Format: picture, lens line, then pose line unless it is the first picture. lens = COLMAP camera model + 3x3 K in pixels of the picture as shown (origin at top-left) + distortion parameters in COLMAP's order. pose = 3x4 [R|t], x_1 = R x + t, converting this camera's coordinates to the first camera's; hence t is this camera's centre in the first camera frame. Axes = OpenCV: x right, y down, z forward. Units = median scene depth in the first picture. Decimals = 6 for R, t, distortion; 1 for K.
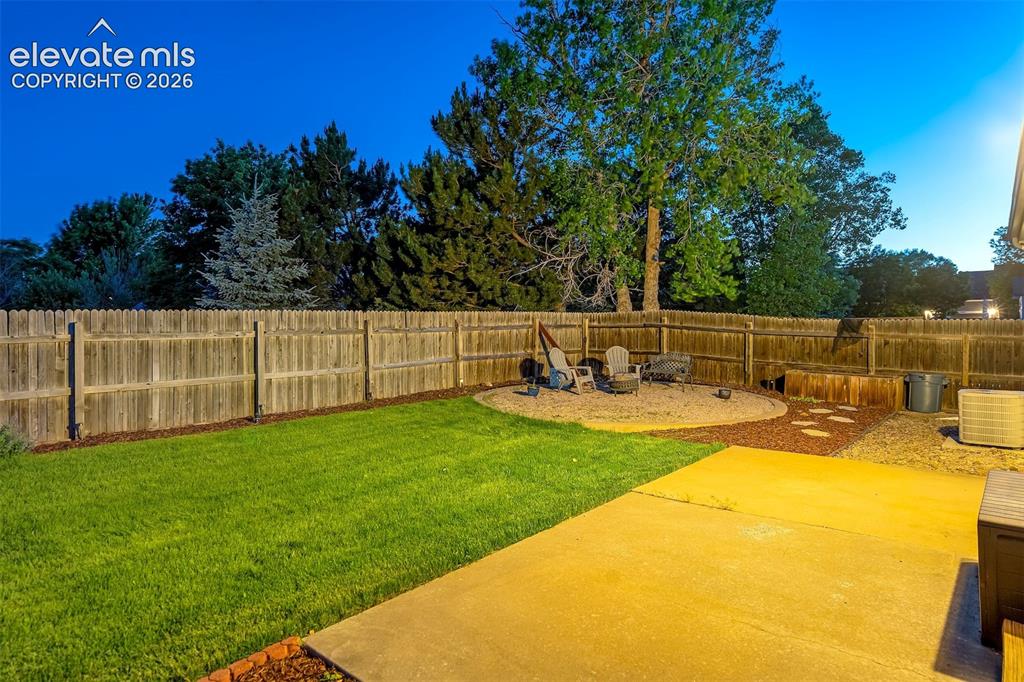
lens RADIAL K [[597.6, 0, 512.0], [0, 597.6, 341.0], [0, 0, 1]] dist [-0.000987, 0.000061]
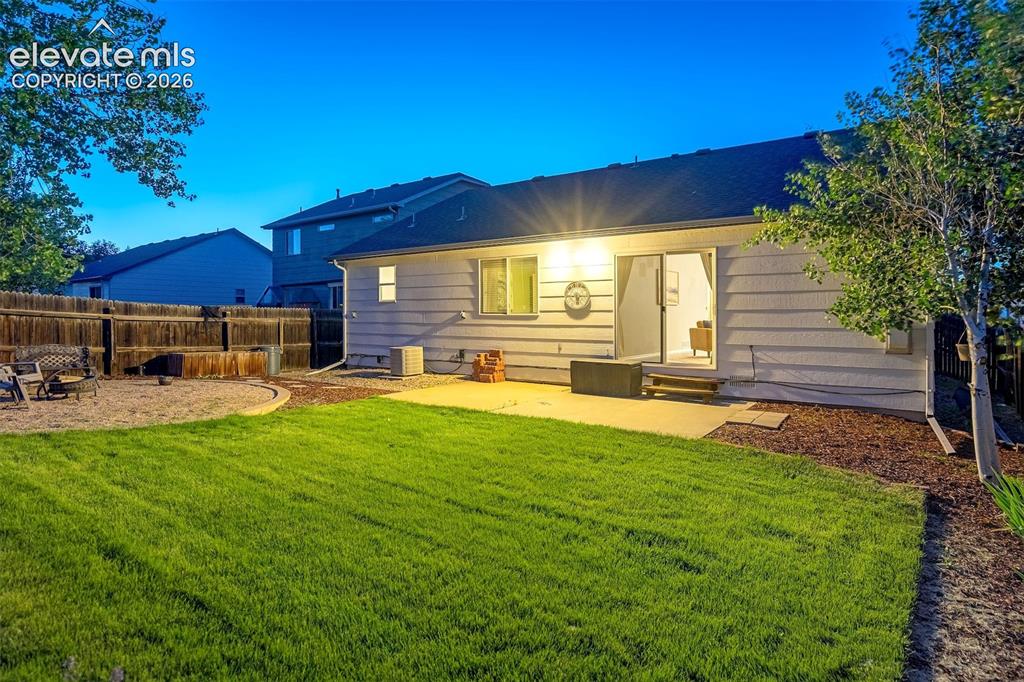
lens RADIAL K [[597.6, 0, 512.0], [0, 597.6, 341.0], [0, 0, 1]] dist [-0.000987, 0.000061]
pose [[-0.042407, -0.041531, 0.998237, -0.632153], [0.027271, 0.998715, 0.042710, -0.001658], [-0.998728, 0.029034, -0.041219, 0.471086]]
